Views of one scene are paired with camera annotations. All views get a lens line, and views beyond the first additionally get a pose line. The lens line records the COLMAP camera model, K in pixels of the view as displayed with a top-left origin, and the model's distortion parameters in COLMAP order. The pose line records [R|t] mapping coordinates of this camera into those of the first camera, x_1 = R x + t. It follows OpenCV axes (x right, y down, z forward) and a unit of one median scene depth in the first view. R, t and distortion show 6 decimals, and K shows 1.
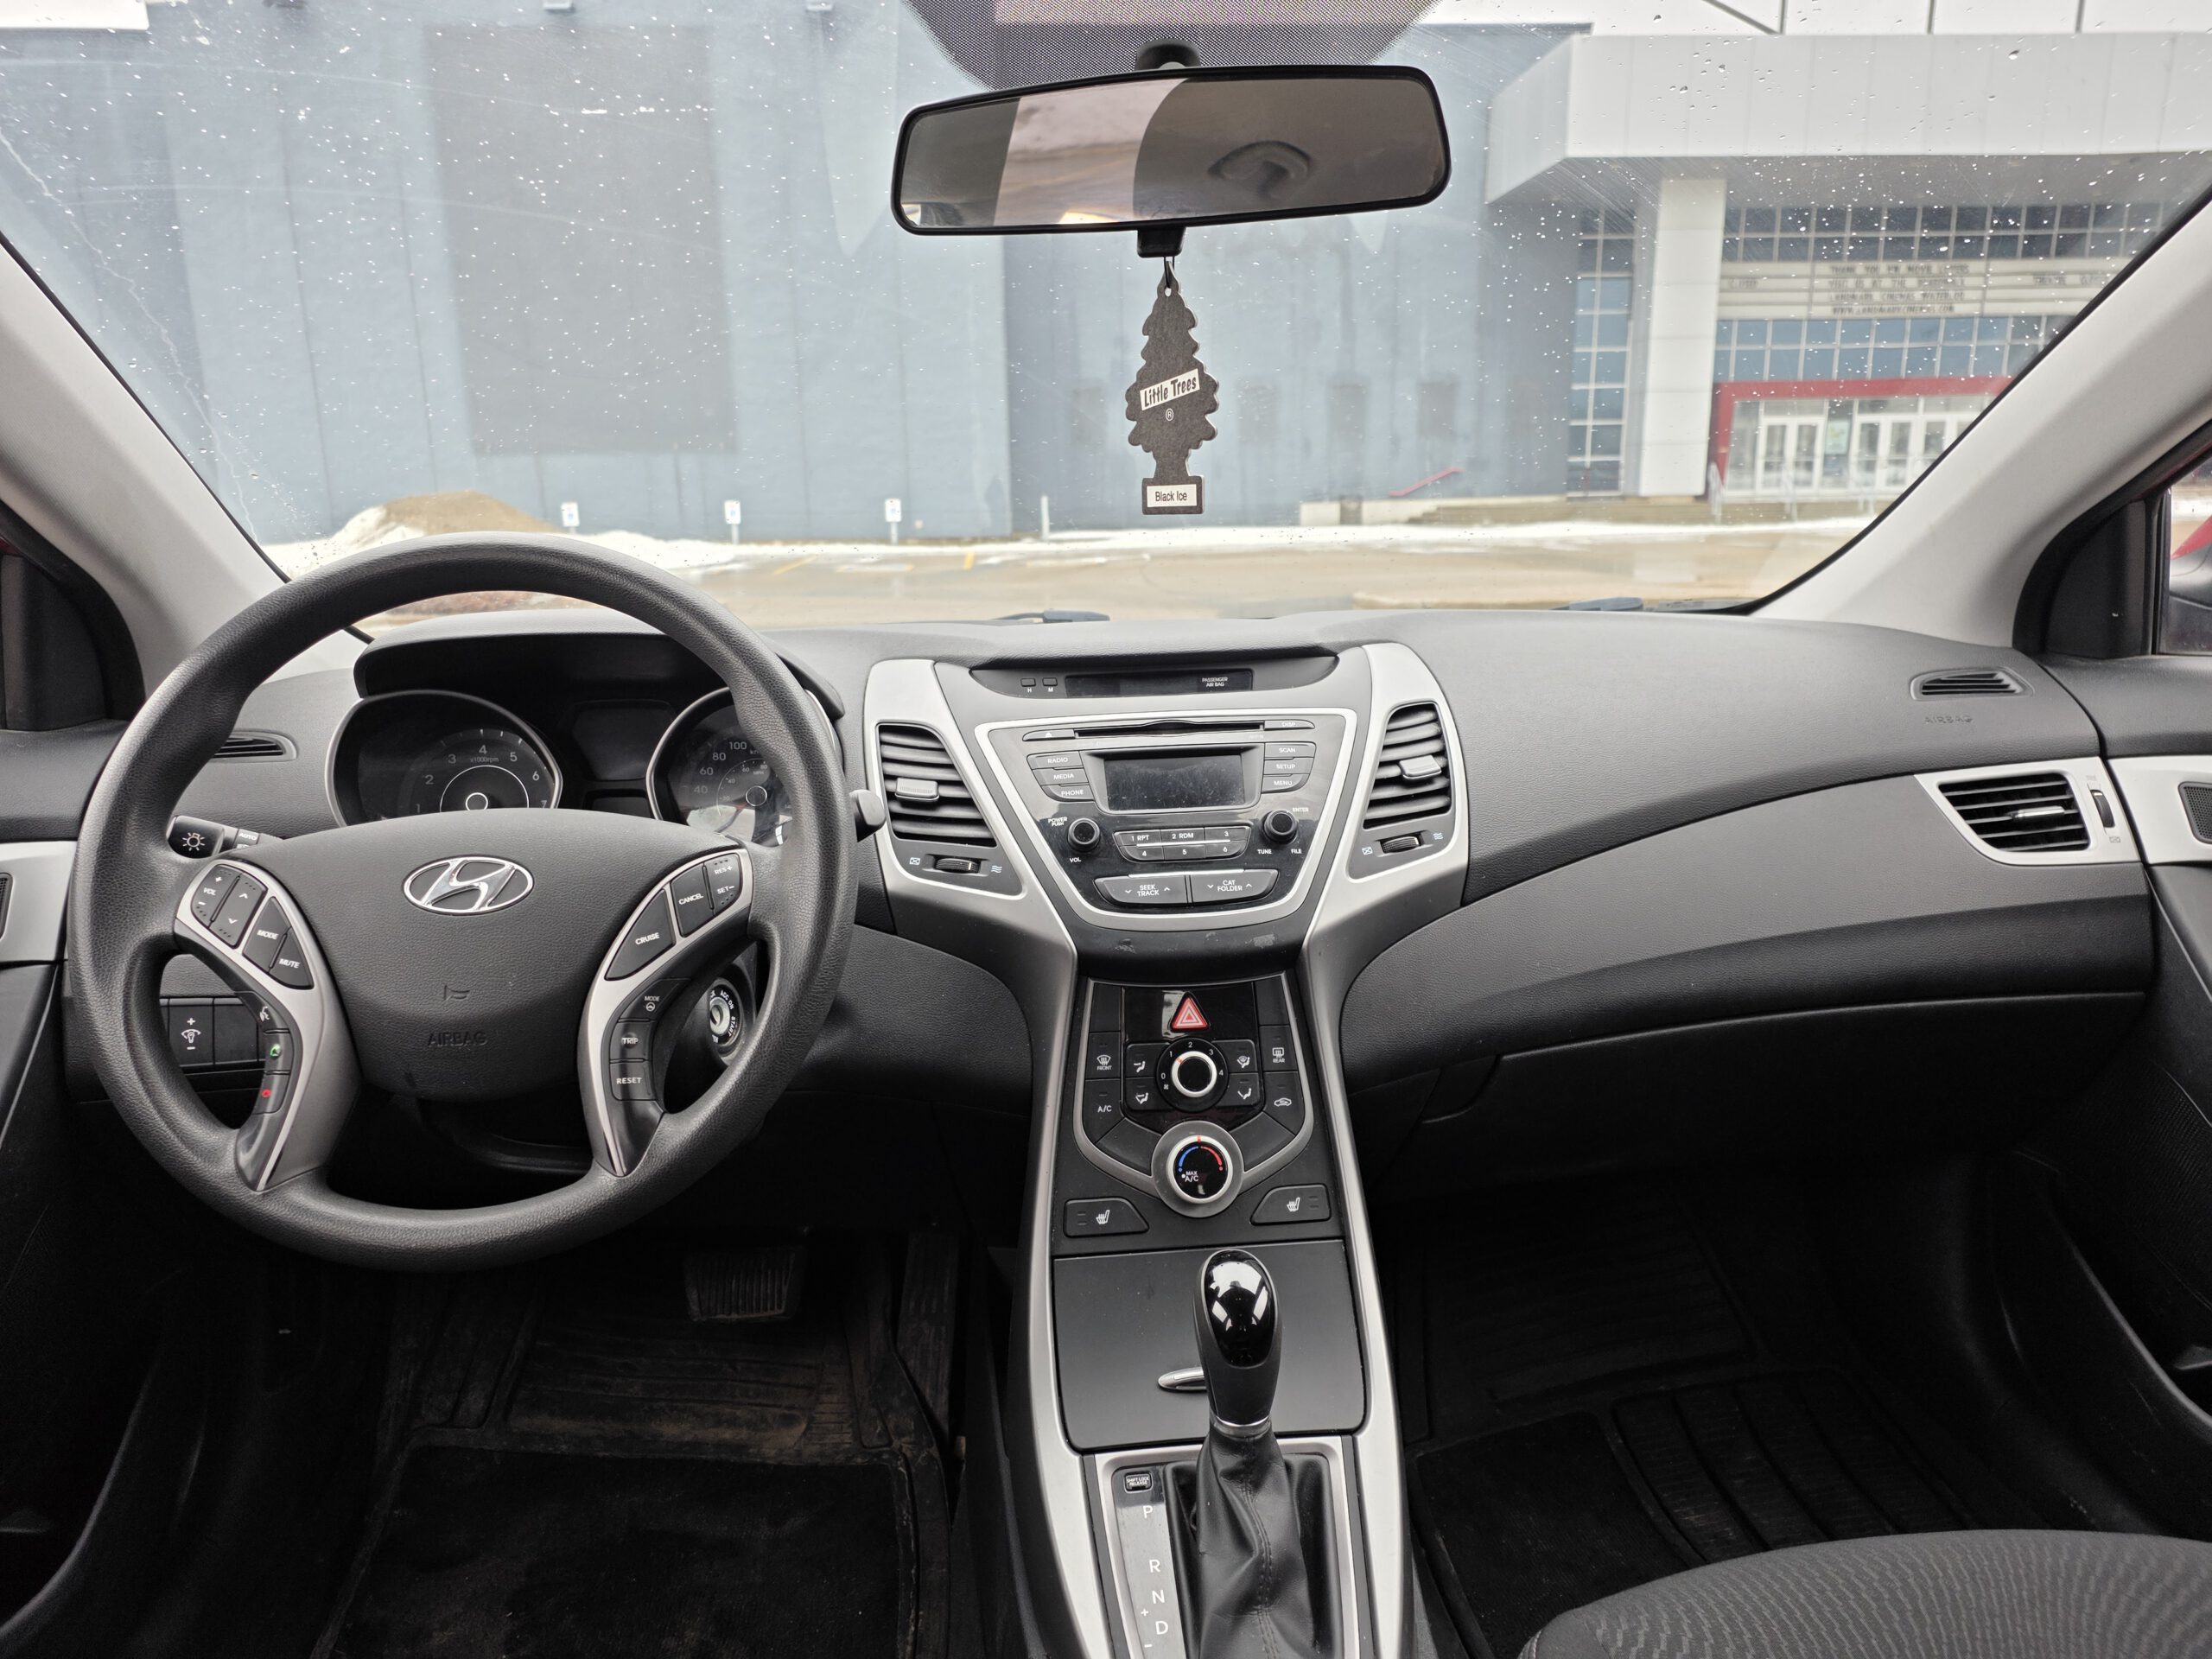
lens RADIAL K [[1466.5, 0, 1106.0], [0, 1466.5, 829.5], [0, 0, 1]] dist [0.049900, -0.052123]
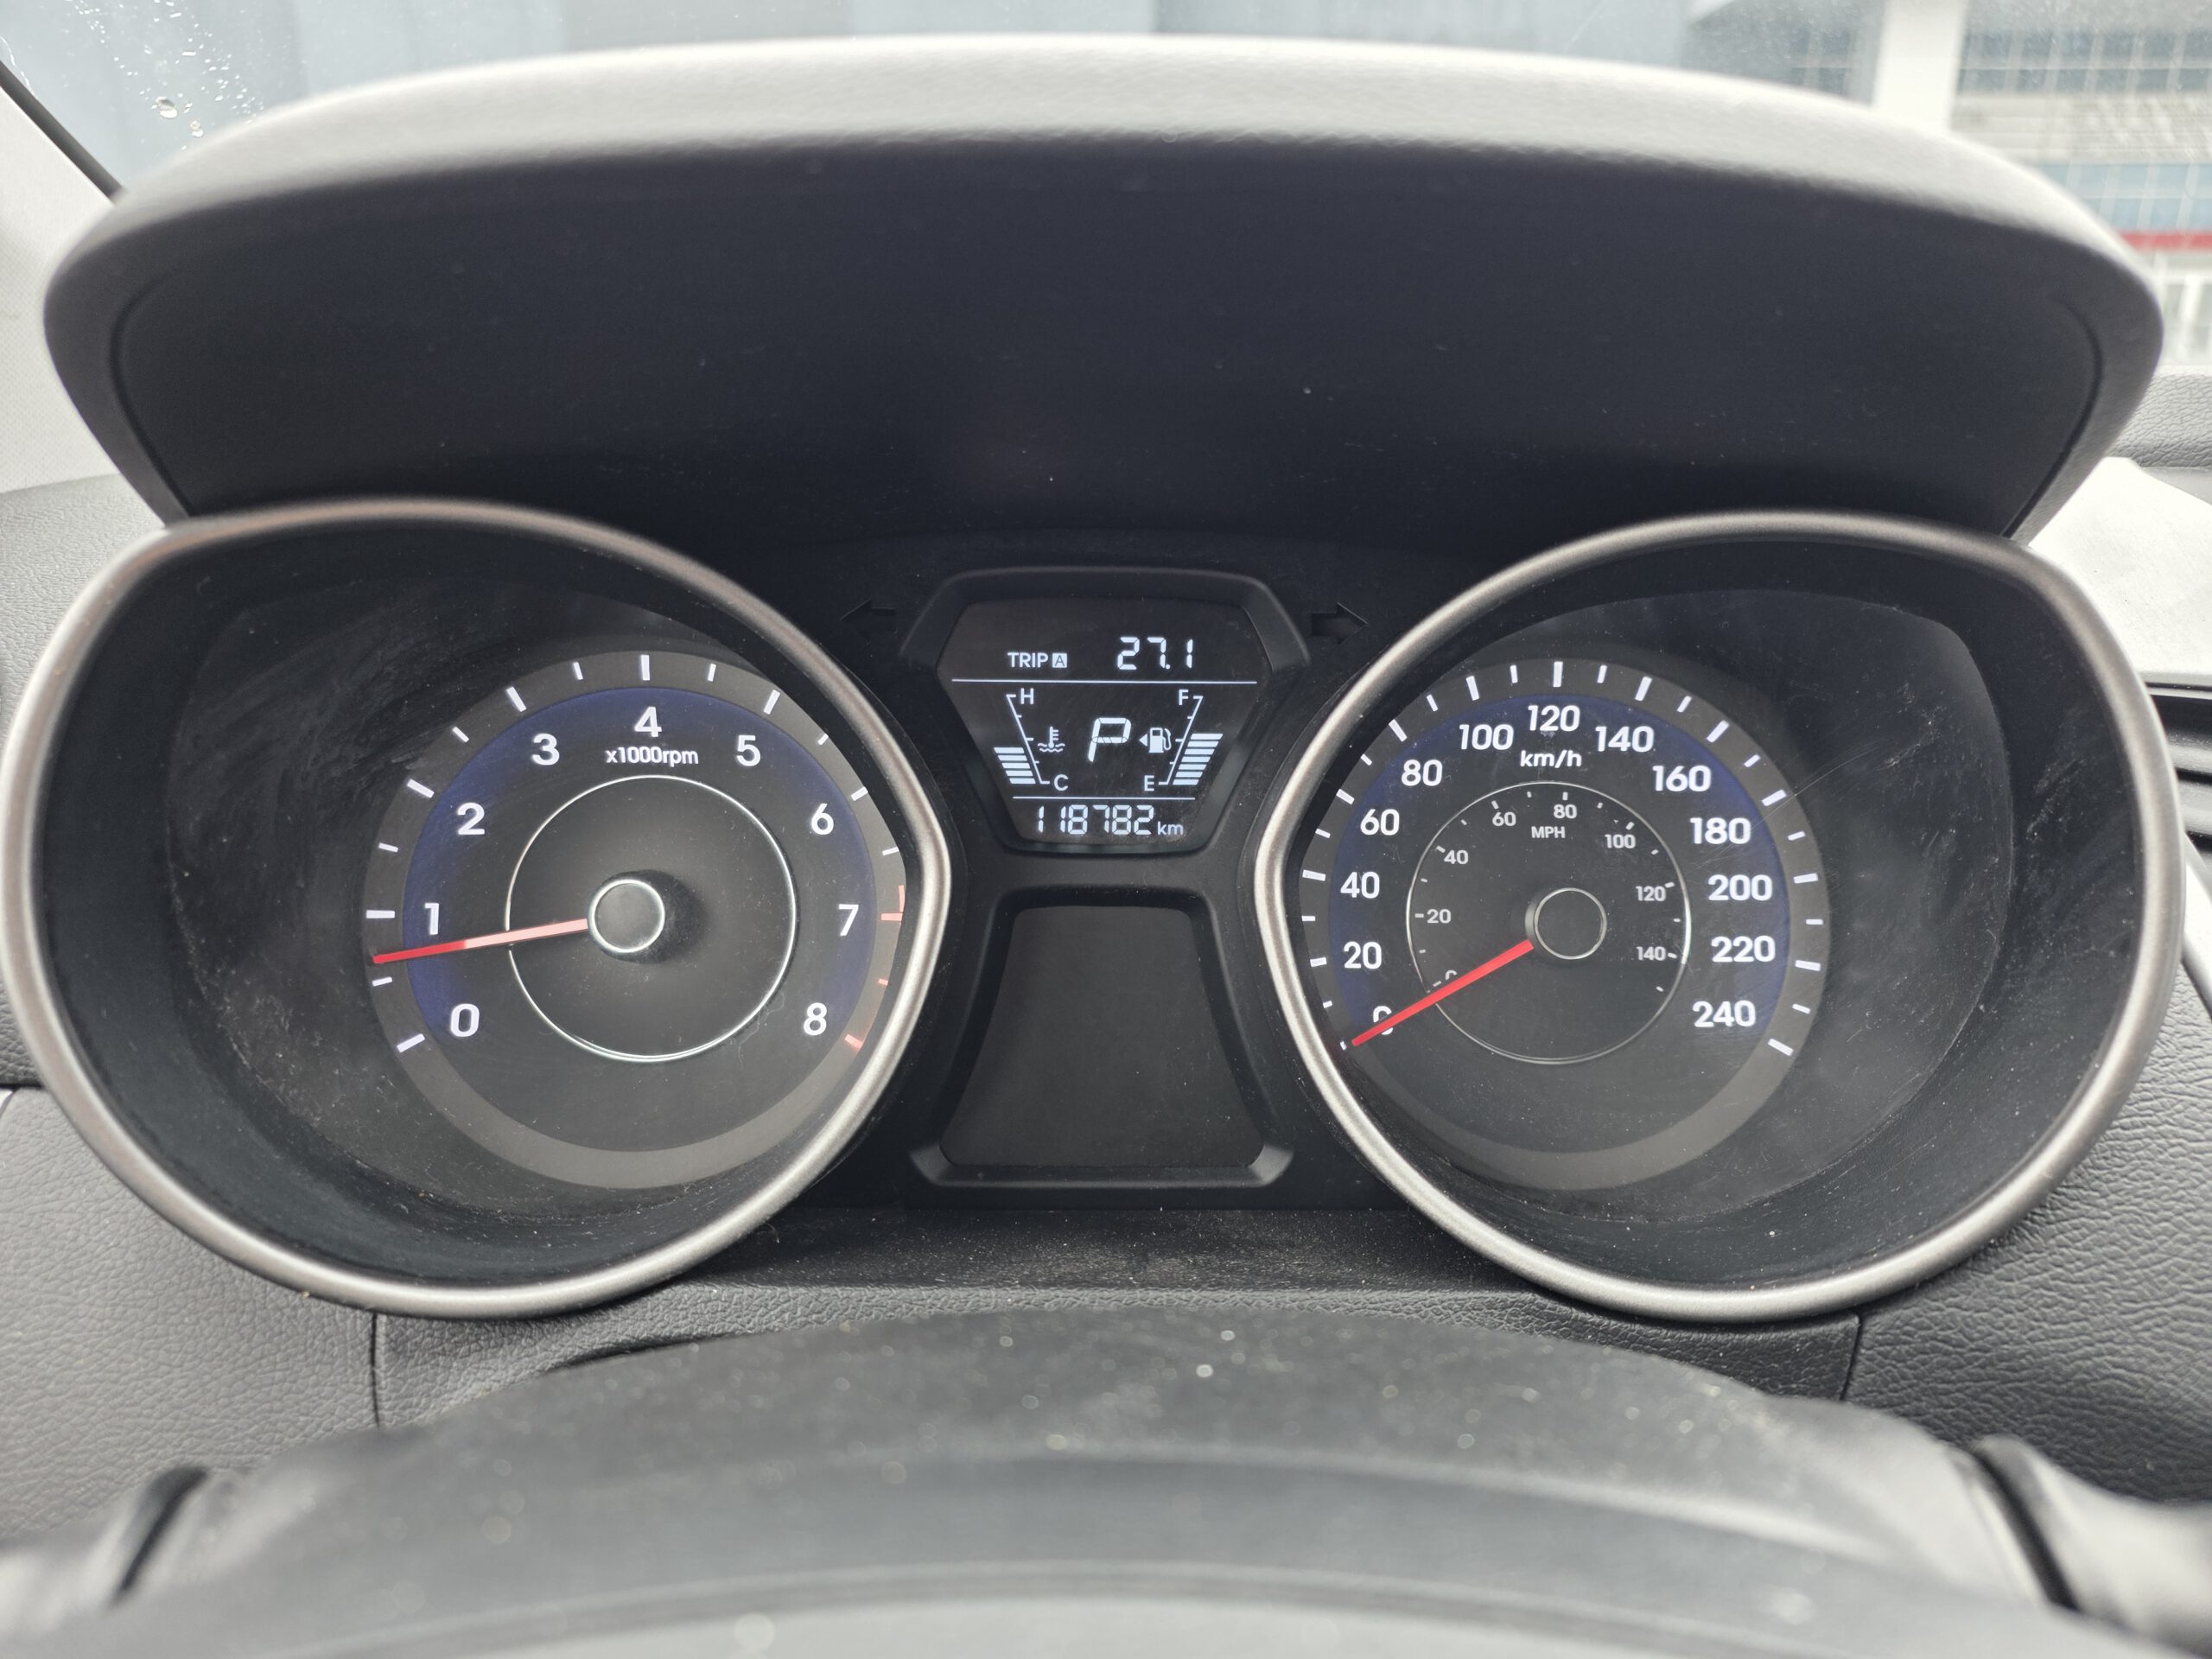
lens RADIAL K [[1514.2, 0, 1106.0], [0, 1514.2, 829.5], [0, 0, 1]] dist [0.007625, 0.001606]
pose [[0.996681, 0.044051, -0.068455, -0.353325], [-0.038112, 0.995587, 0.085759, -0.071071], [0.071931, -0.082866, 0.993961, 0.805284]]
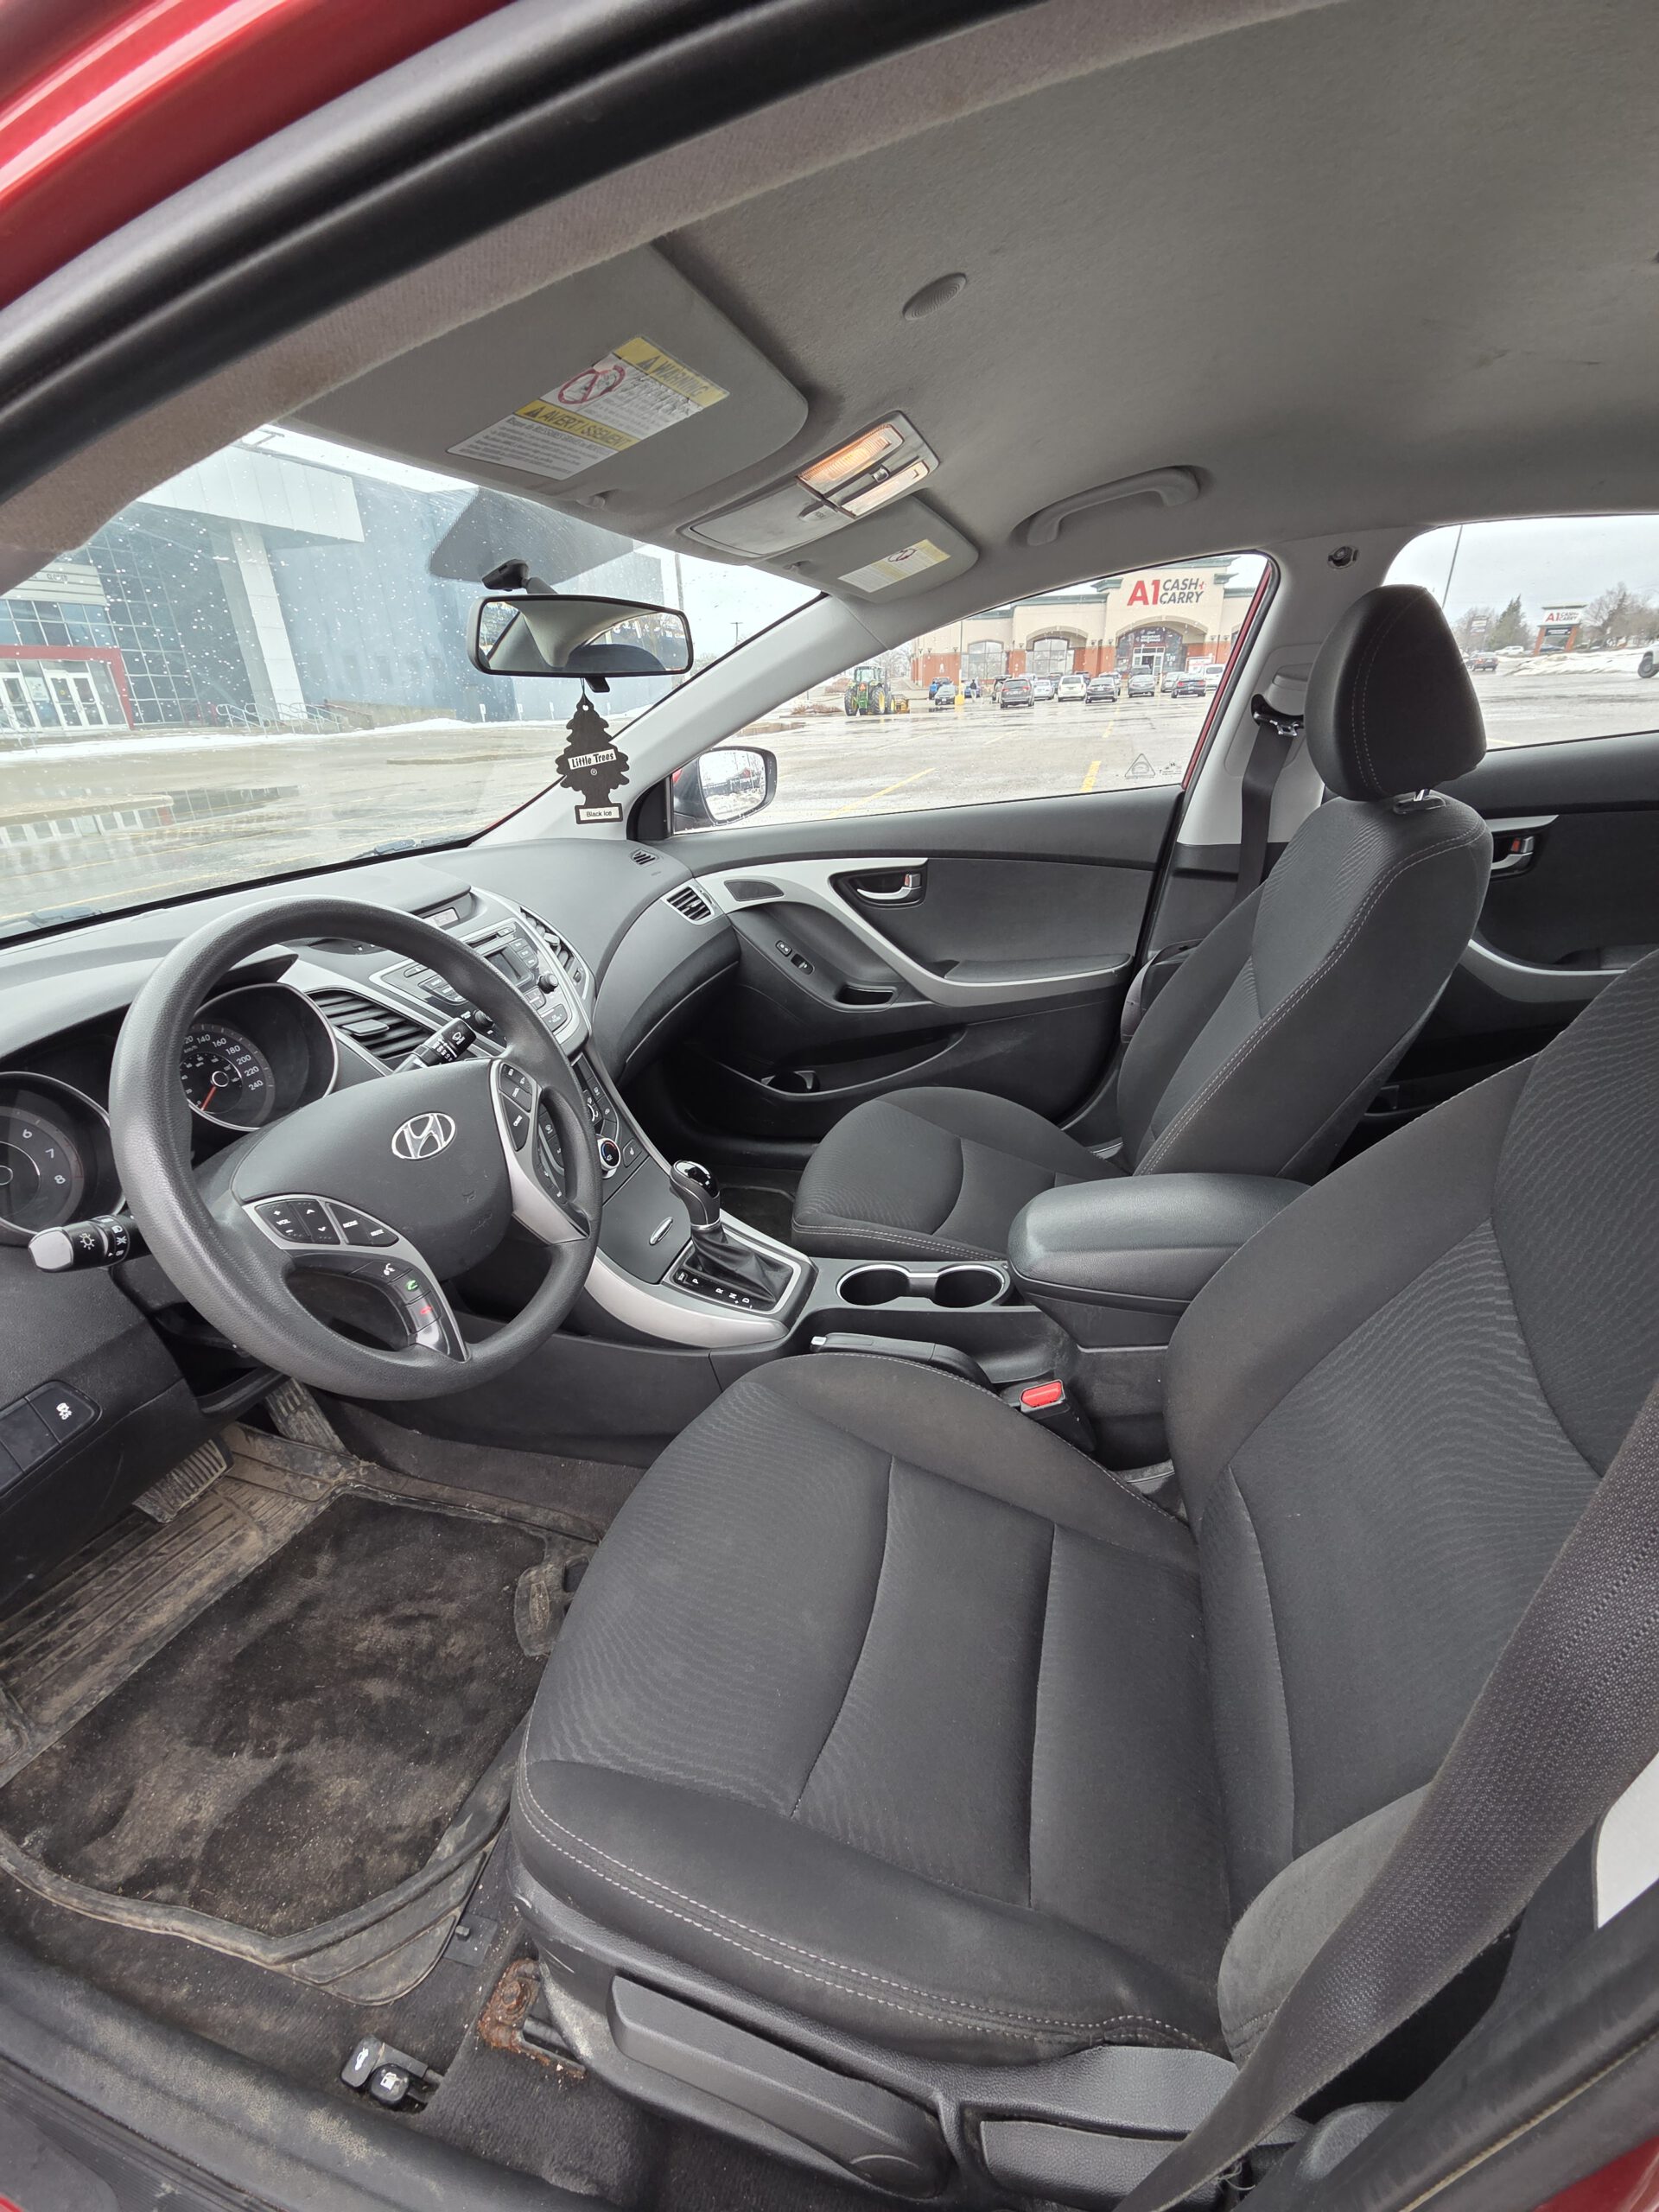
lens RADIAL K [[890.5, 0, 829.5], [0, 890.5, 1106.0], [0, 0, 1]] dist [-0.002983, -0.000120]
pose [[0.354381, -0.388026, 0.850794, -0.831331], [0.232576, 0.917825, 0.321722, -0.147031], [-0.905716, 0.083862, 0.415506, 0.210570]]
